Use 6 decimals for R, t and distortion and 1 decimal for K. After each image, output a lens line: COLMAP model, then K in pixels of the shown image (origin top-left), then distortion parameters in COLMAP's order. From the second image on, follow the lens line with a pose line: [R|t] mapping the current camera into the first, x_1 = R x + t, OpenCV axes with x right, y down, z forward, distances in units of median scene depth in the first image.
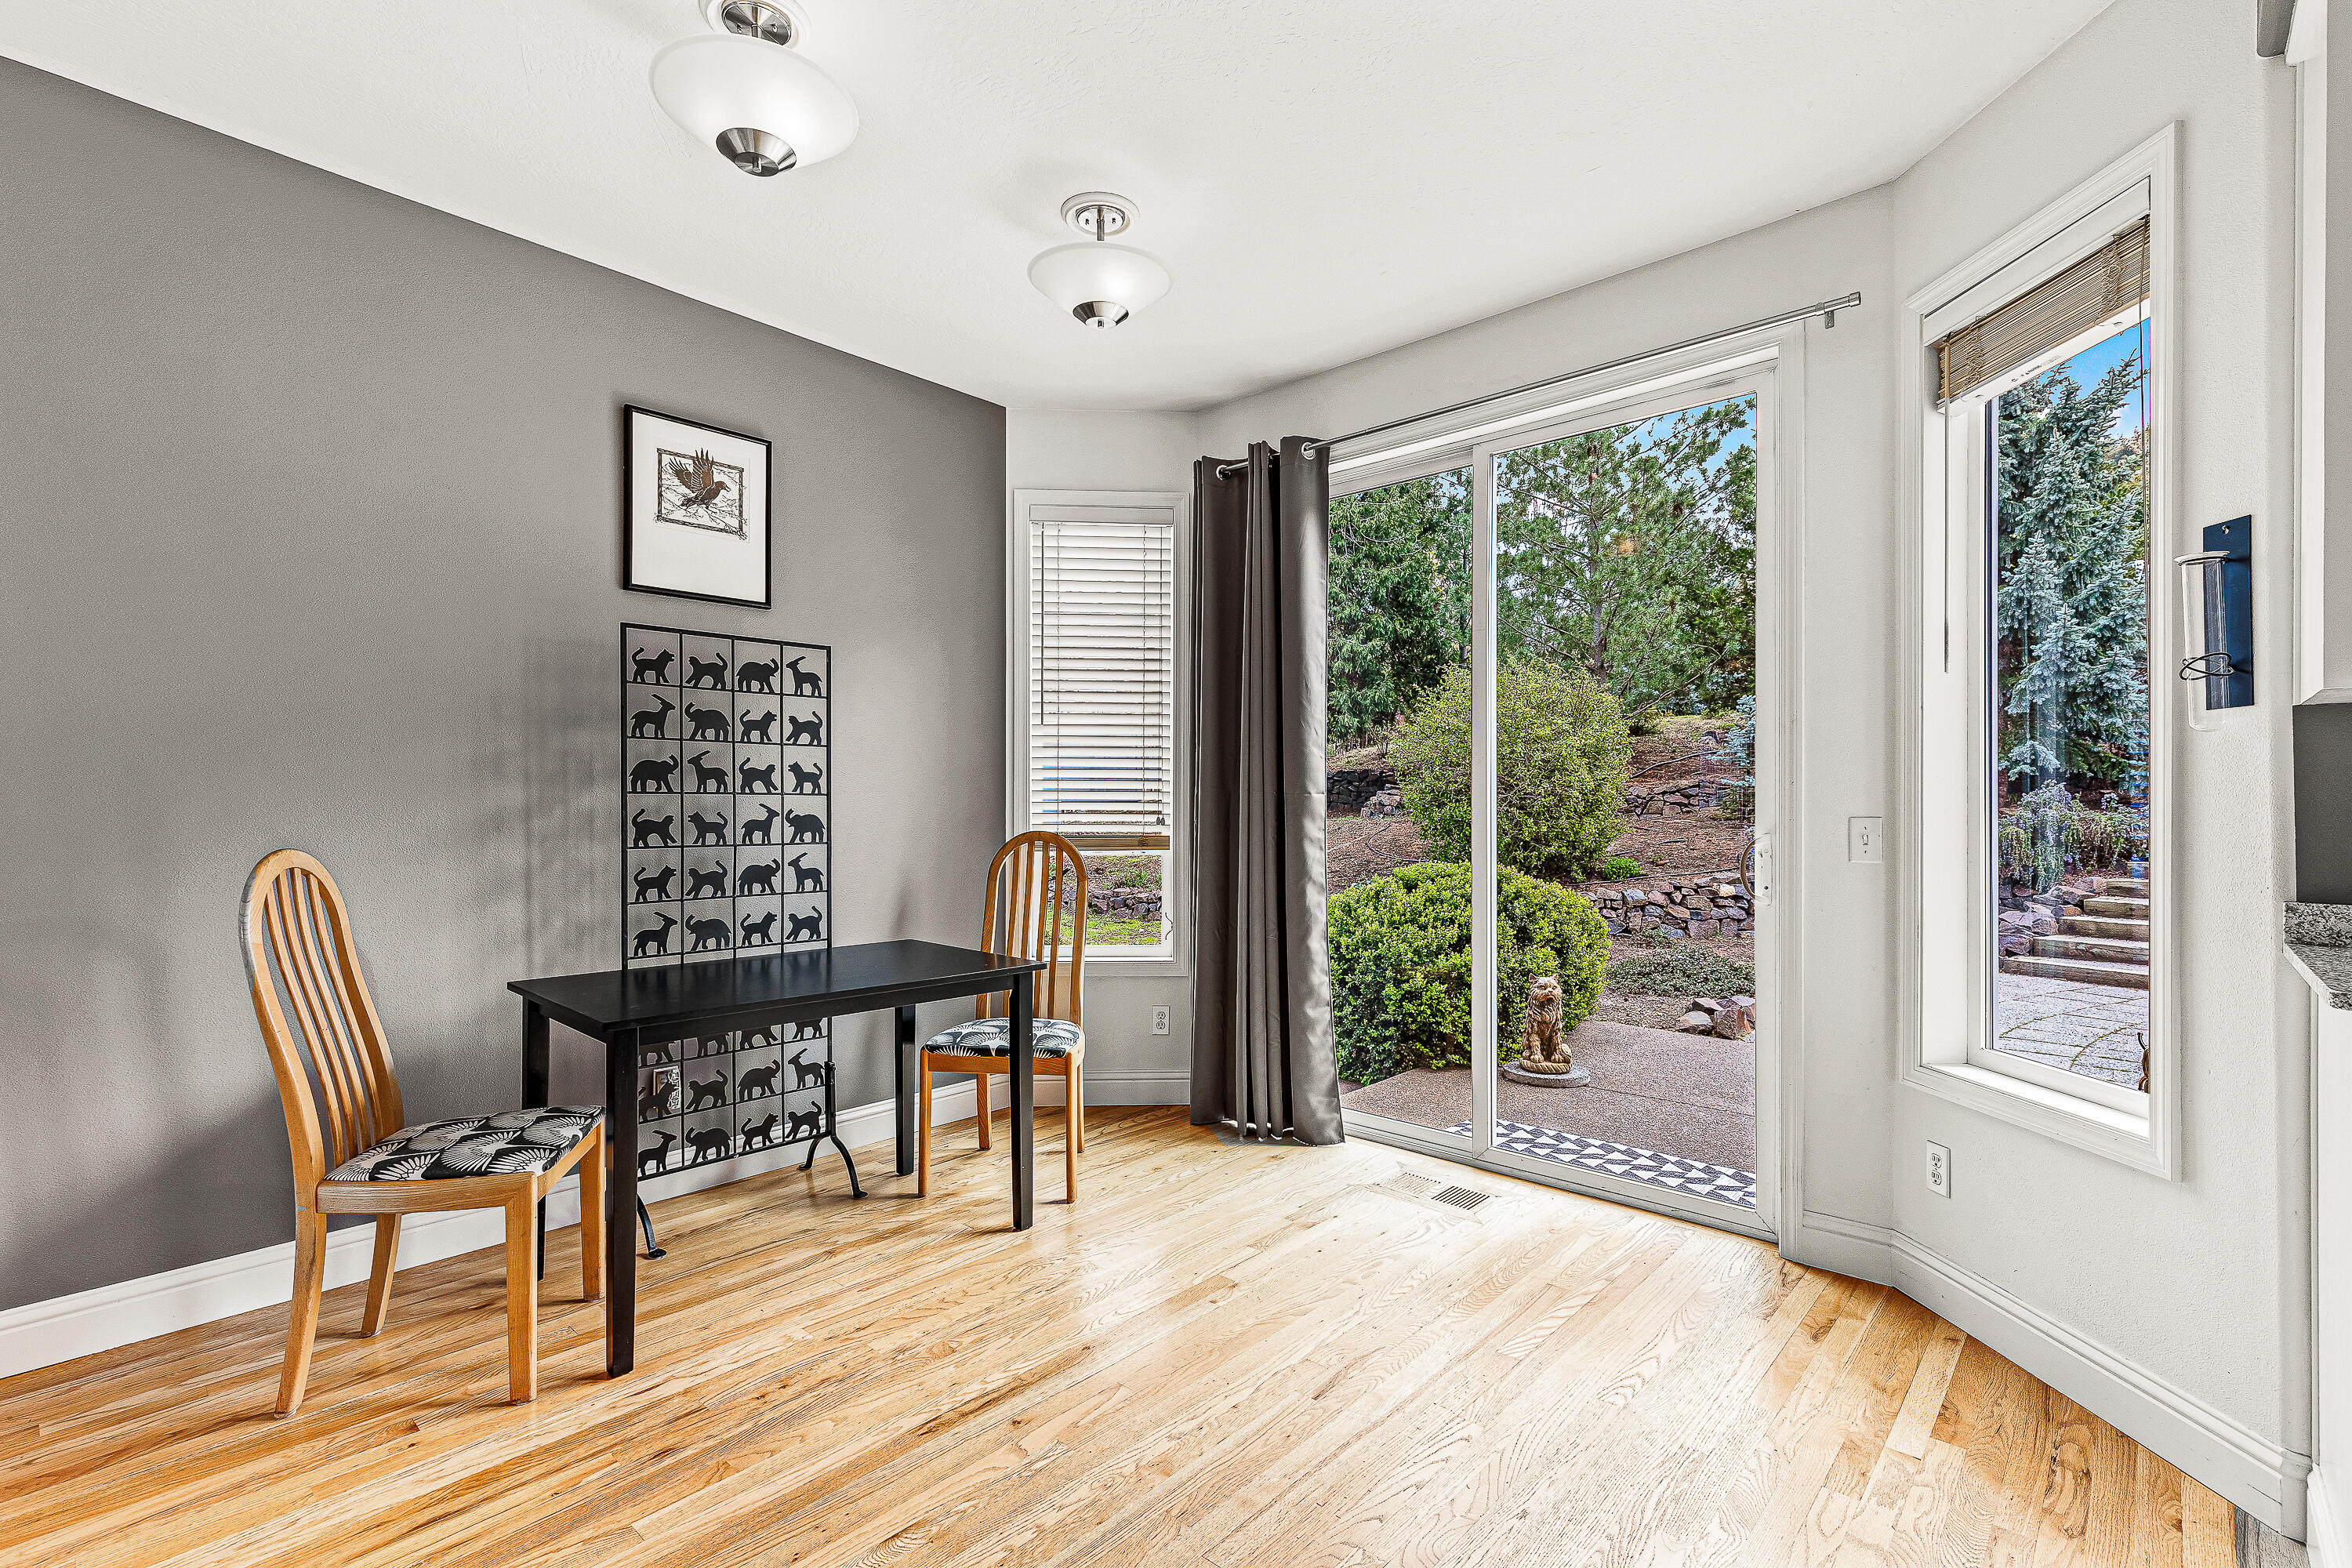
lens RADIAL K [[1074.6, 0, 1182.4], [0, 1074.6, 795.2], [0, 0, 1]] dist [-0.001086, -0.000133]
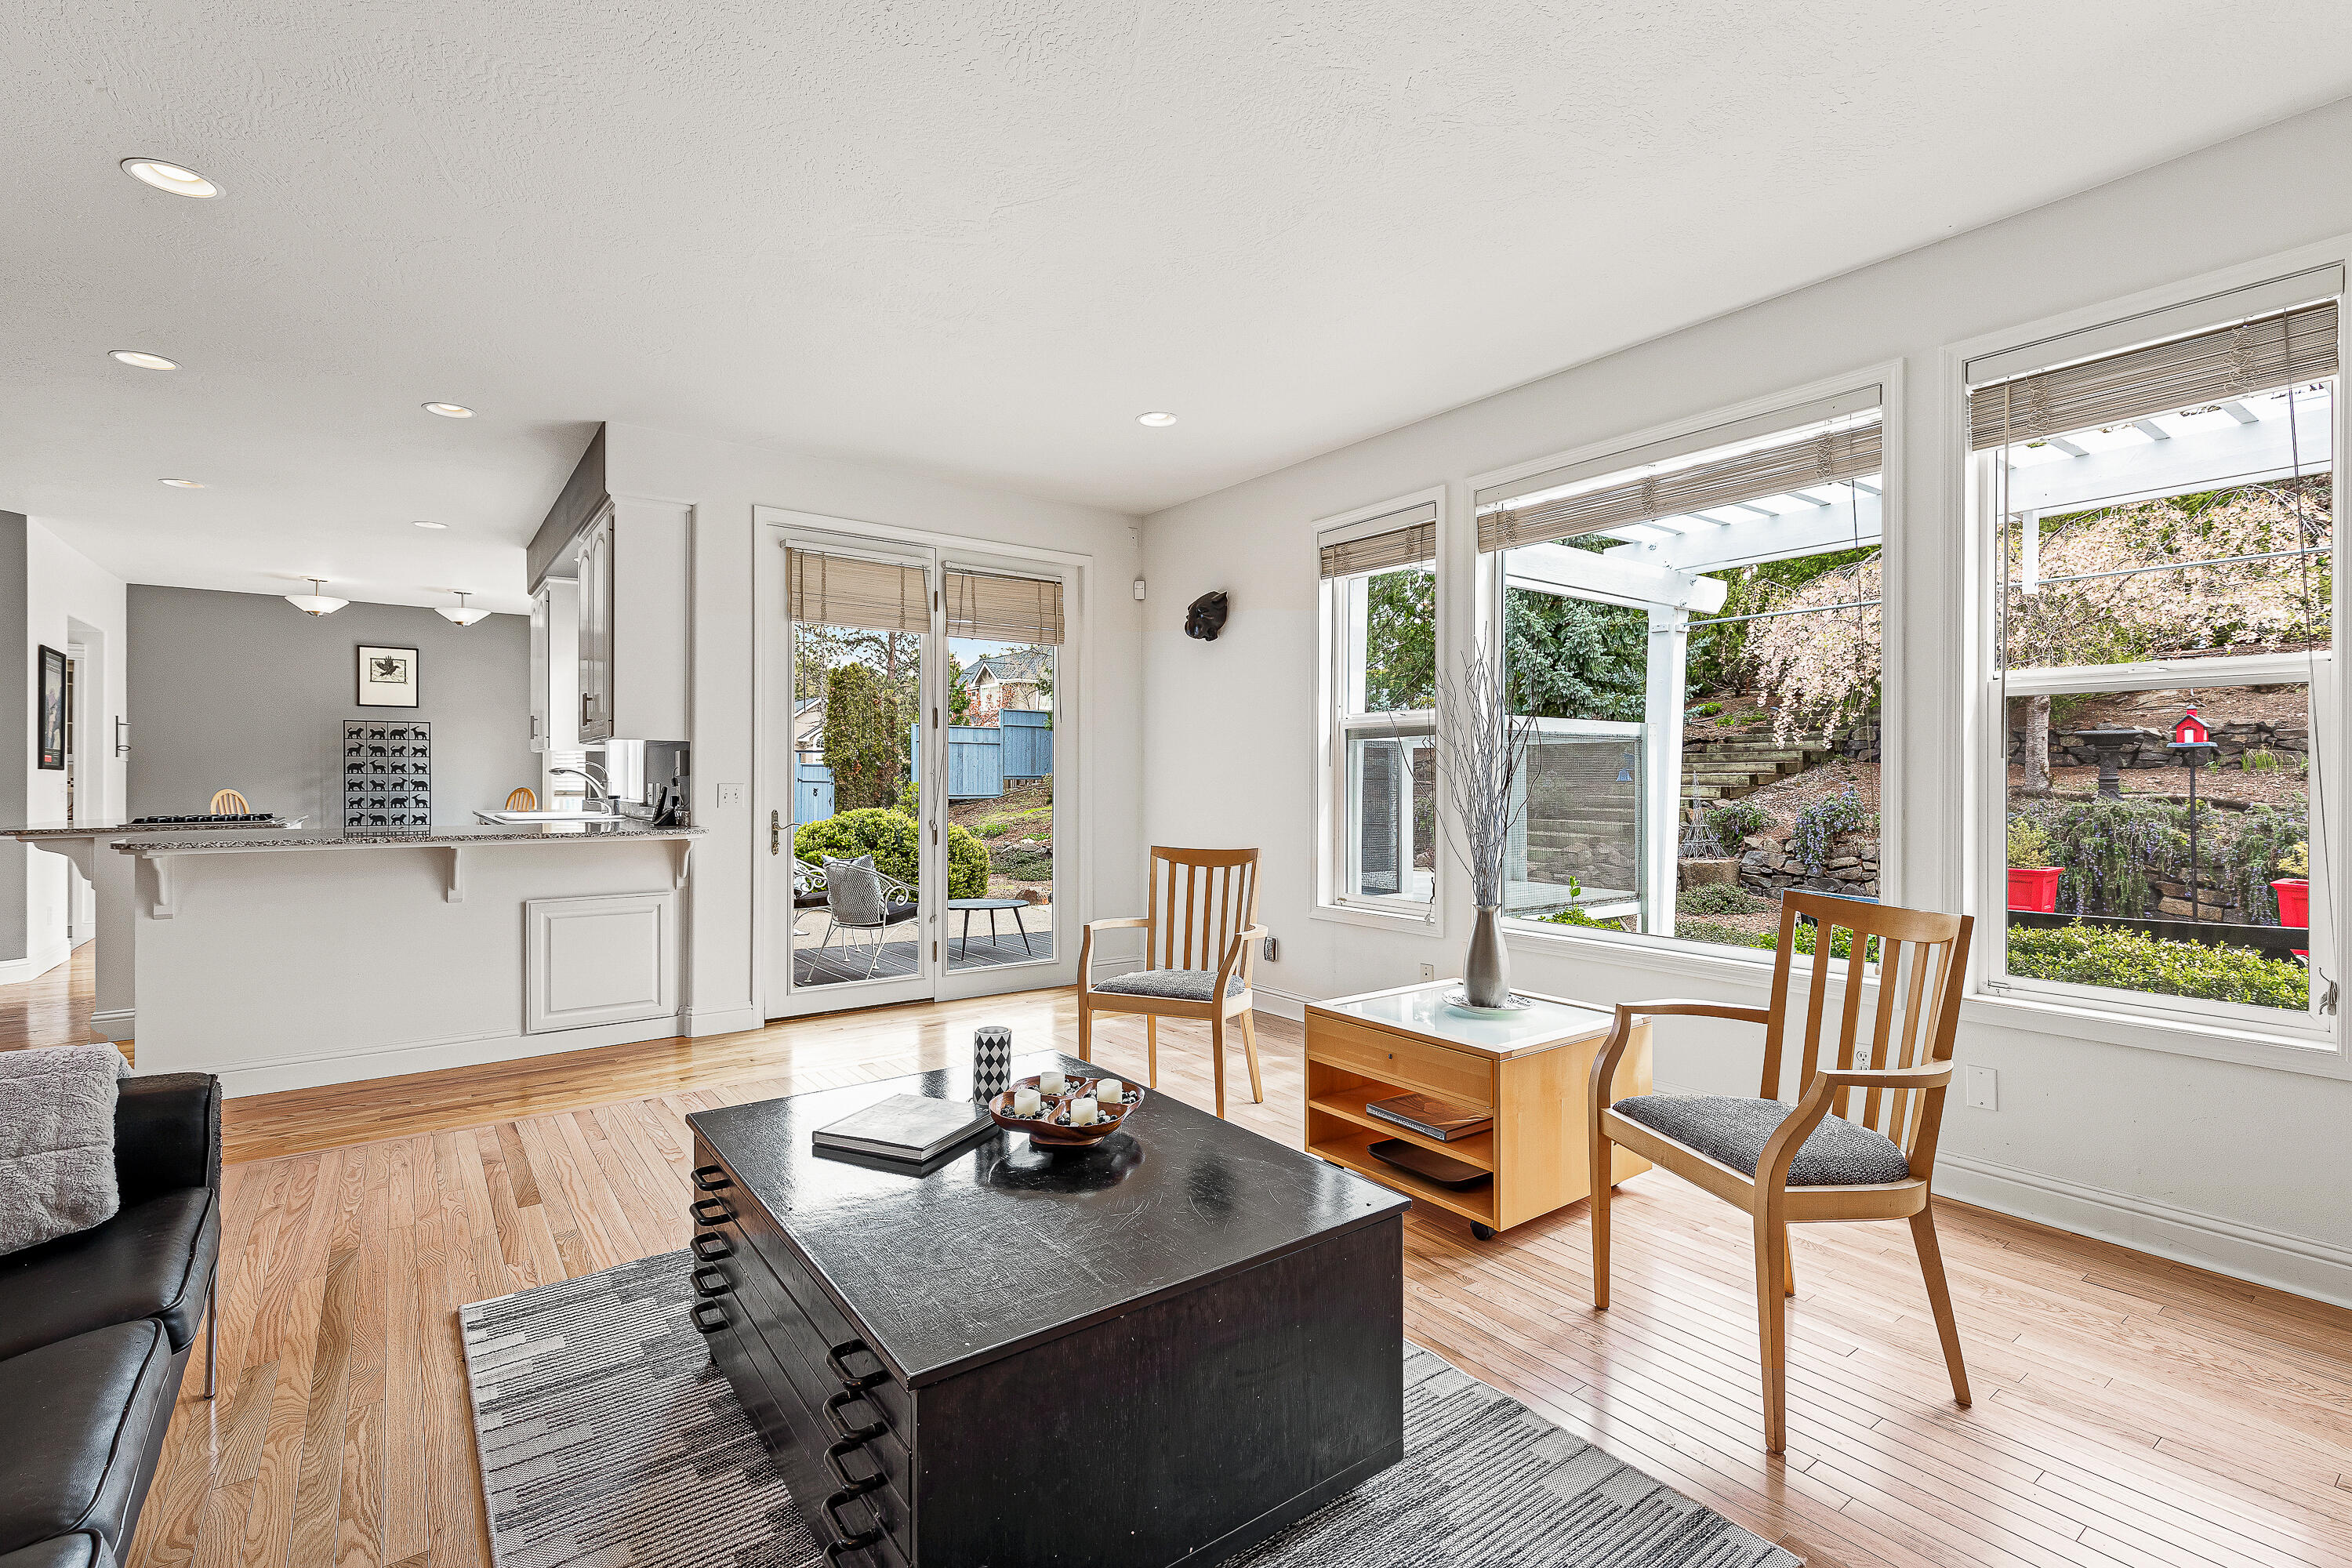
lens RADIAL K [[1064.6, 0, 1189.0], [0, 1064.6, 782.5], [0, 0, 1]] dist [0.002467, -0.000292]
pose [[0.983978, -0.001058, -0.178289, 2.271136], [0.002618, 0.999960, 0.008516, 0.003521], [0.178273, -0.008846, 0.983941, -1.503292]]
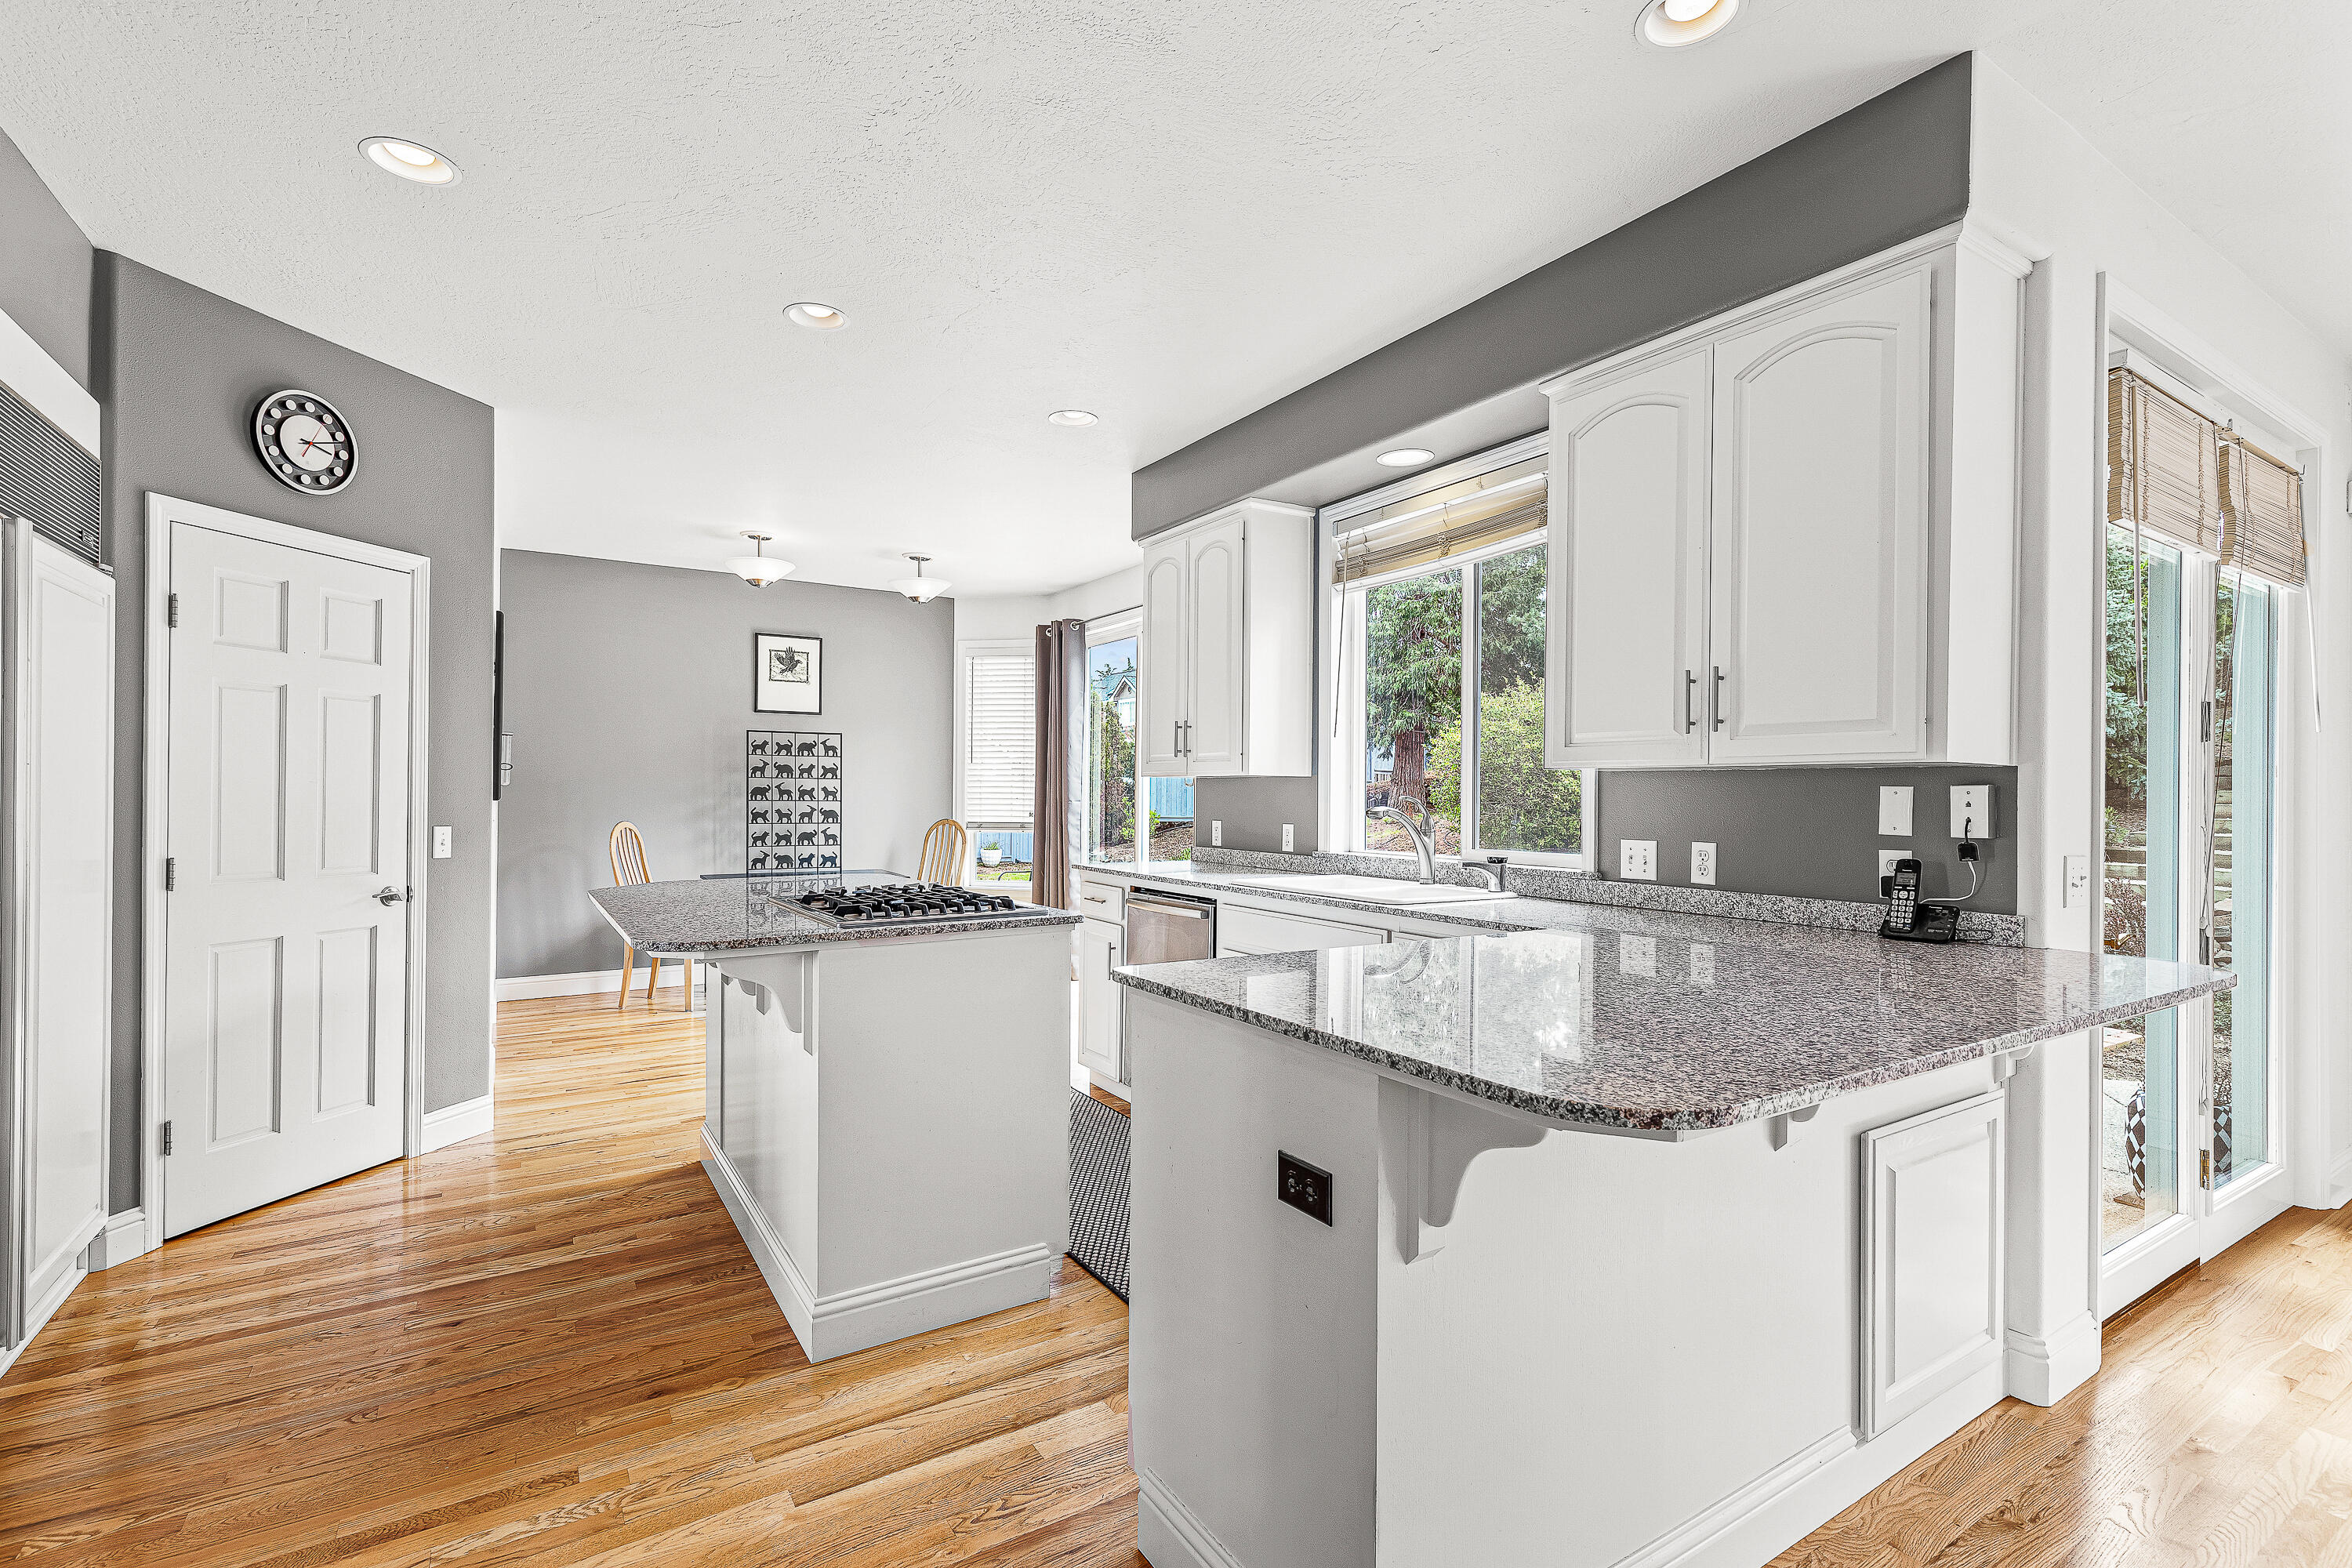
lens RADIAL K [[1074.6, 0, 1182.4], [0, 1074.6, 795.2], [0, 0, 1]] dist [-0.001086, -0.000133]
pose [[0.964894, 0.004008, -0.262608, 0.959870], [-0.003642, 0.999992, 0.001882, -0.020246], [0.262613, -0.000859, 0.964901, -0.972584]]
